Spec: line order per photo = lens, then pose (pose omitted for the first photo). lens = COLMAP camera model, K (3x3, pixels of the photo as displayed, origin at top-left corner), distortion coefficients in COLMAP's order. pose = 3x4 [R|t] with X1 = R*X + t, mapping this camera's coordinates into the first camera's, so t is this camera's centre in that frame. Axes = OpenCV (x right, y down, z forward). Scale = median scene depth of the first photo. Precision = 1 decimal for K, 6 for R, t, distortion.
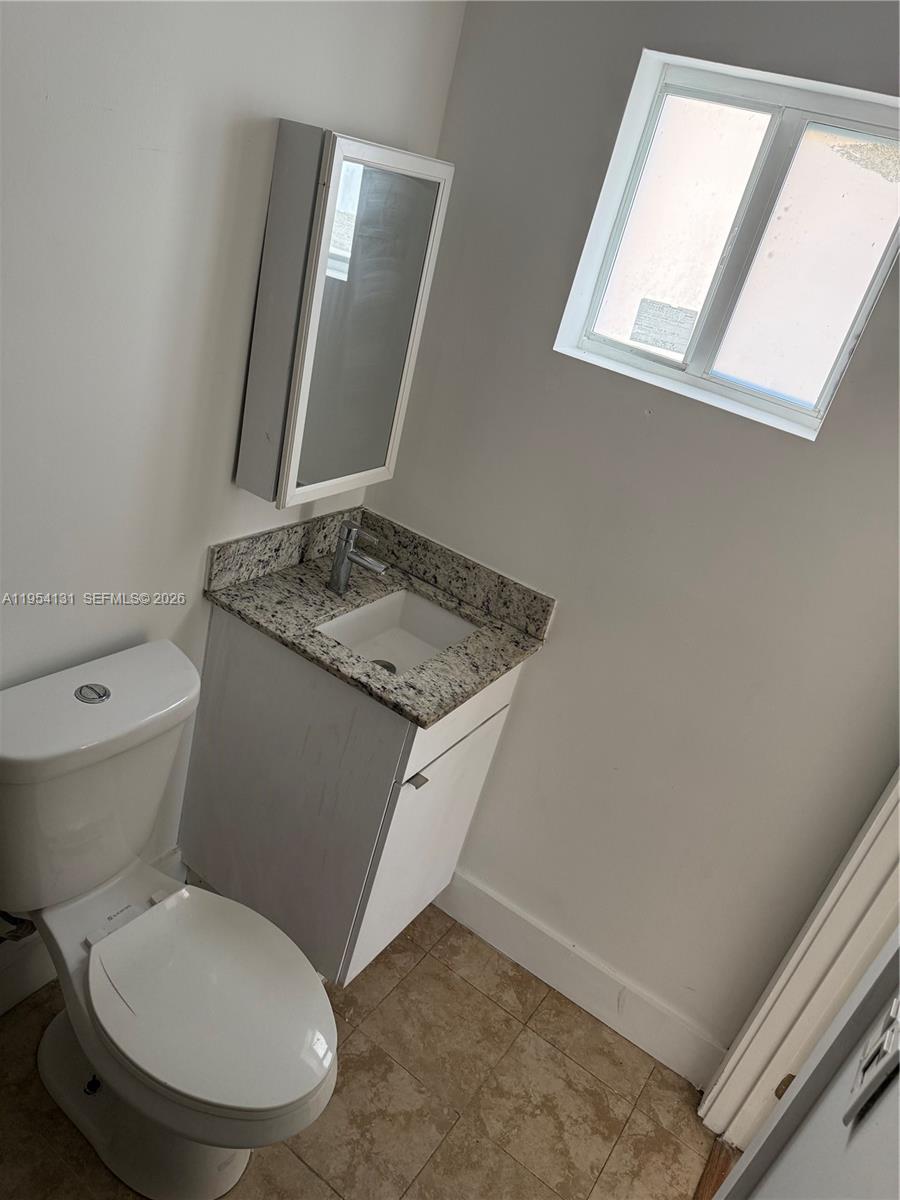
lens RADIAL K [[847.0, 0, 458.2], [0, 847.0, 602.7], [0, 0, 1]] dist [0.030589, -0.021974]
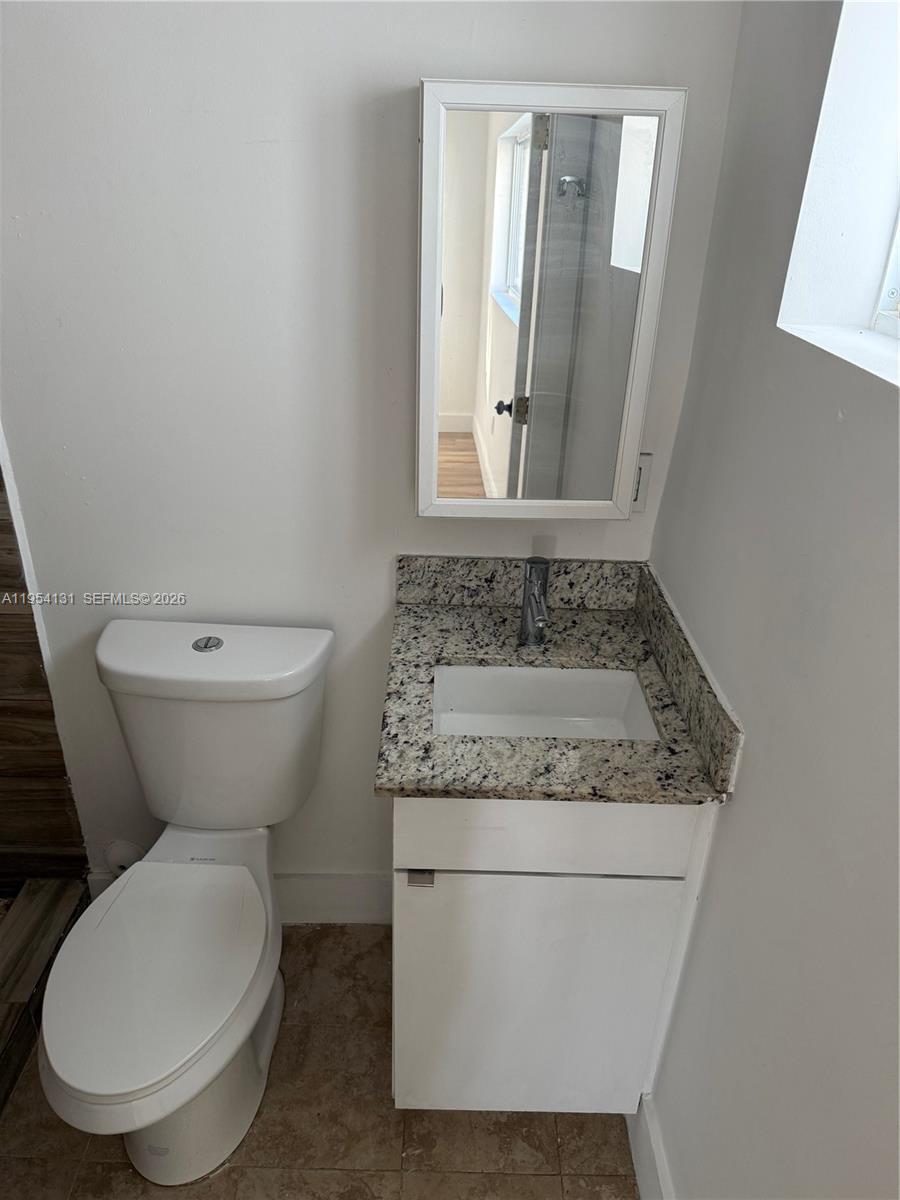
lens RADIAL K [[847.0, 0, 452.3], [0, 847.0, 600.6], [0, 0, 1]] dist [0.030589, -0.021974]
pose [[0.539710, 0.173197, -0.823842, 0.496098], [-0.290606, 0.956782, 0.010764, -0.040522], [0.790102, 0.233604, 0.566717, 0.470379]]
